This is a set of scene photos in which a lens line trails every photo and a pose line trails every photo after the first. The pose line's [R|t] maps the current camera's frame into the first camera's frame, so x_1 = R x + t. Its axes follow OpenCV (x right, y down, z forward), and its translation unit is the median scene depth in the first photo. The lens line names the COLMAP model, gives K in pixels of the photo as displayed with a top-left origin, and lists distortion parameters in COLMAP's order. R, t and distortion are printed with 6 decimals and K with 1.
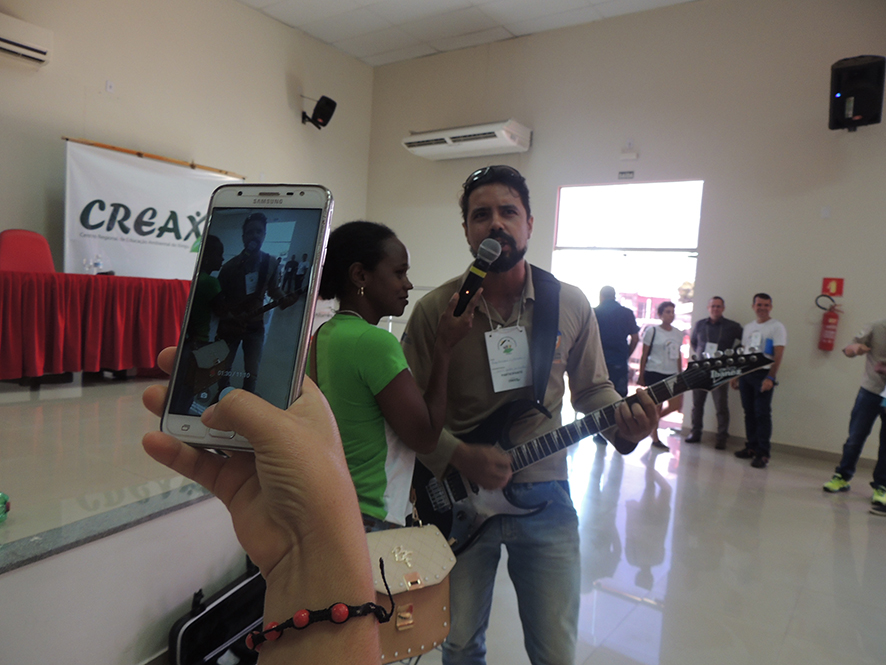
lens RADIAL K [[639.7, 0, 449.6], [0, 639.7, 339.8], [0, 0, 1]] dist [-0.035852, 0.024770]
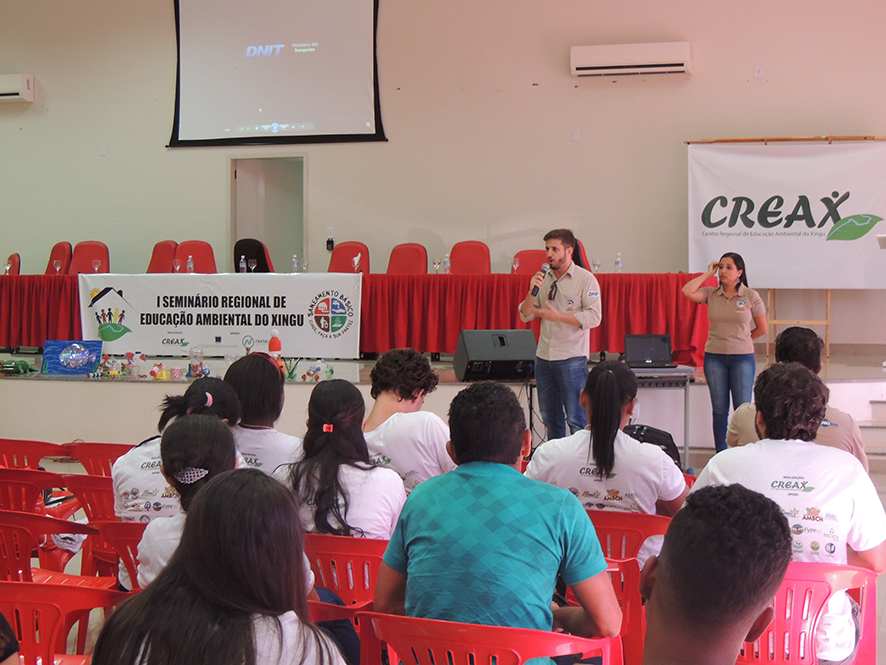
lens RADIAL K [[1546.9, 0, 449.1], [0, 1546.9, 329.3], [0, 0, 1]] dist [-0.060049, 0.000000]
pose [[0.299614, -0.020436, -0.953842, 1.485448], [-0.048545, 0.998149, -0.036634, 0.085495], [0.952825, 0.057280, 0.298067, -0.092269]]
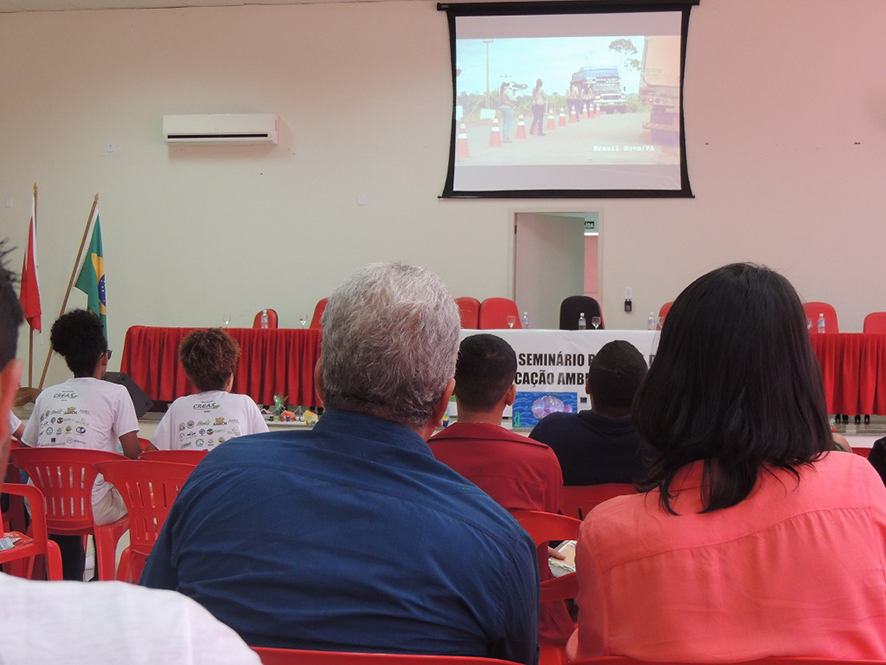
lens RADIAL K [[1716.5, 0, 438.8], [0, 1716.5, 332.8], [0, 0, 1]] dist [-0.042702, 0.000000]
pose [[0.425508, -0.068515, -0.902357, 1.278906], [-0.054584, 0.993371, -0.101164, 0.187187], [0.903307, 0.092300, 0.418948, -0.885186]]
